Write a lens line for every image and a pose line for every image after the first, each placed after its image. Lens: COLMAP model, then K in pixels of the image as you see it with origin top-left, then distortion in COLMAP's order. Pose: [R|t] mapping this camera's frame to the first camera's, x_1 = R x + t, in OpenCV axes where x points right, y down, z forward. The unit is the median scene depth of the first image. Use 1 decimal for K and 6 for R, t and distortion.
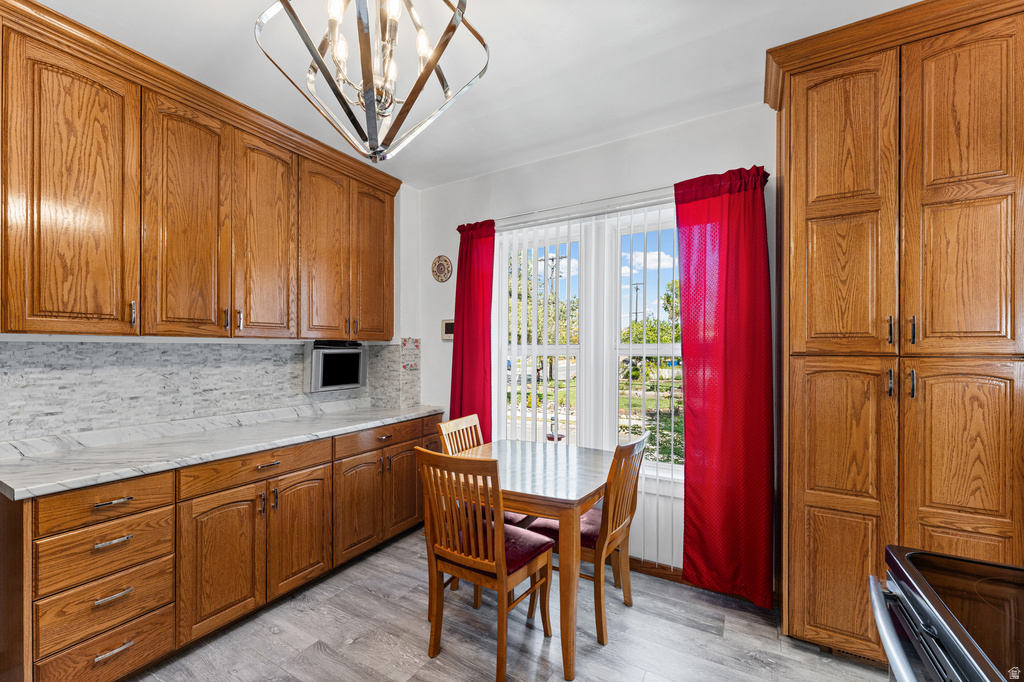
lens RADIAL K [[409.2, 0, 511.5], [0, 409.2, 348.9], [0, 0, 1]] dist [-0.003545, 0.000137]
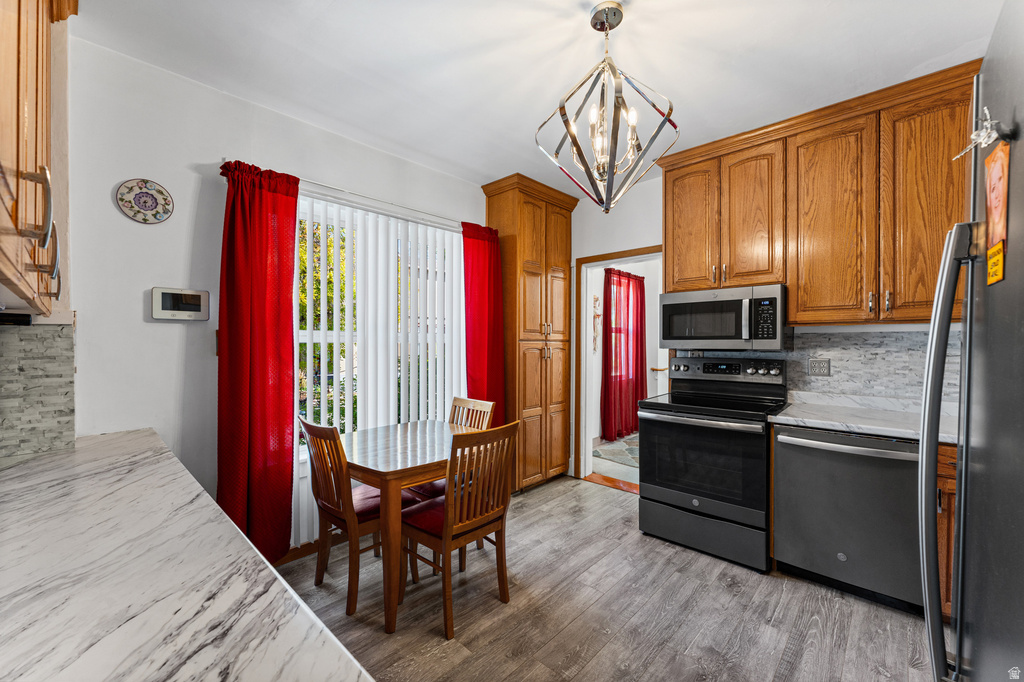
lens RADIAL K [[409.2, 0, 504.4], [0, 409.2, 343.6], [0, 0, 1]] dist [-0.003545, 0.000137]
pose [[0.240798, -0.006808, 0.970551, -1.079659], [-0.005628, 0.999949, 0.008410, 0.010912], [-0.970559, -0.007488, 0.240747, 0.577612]]
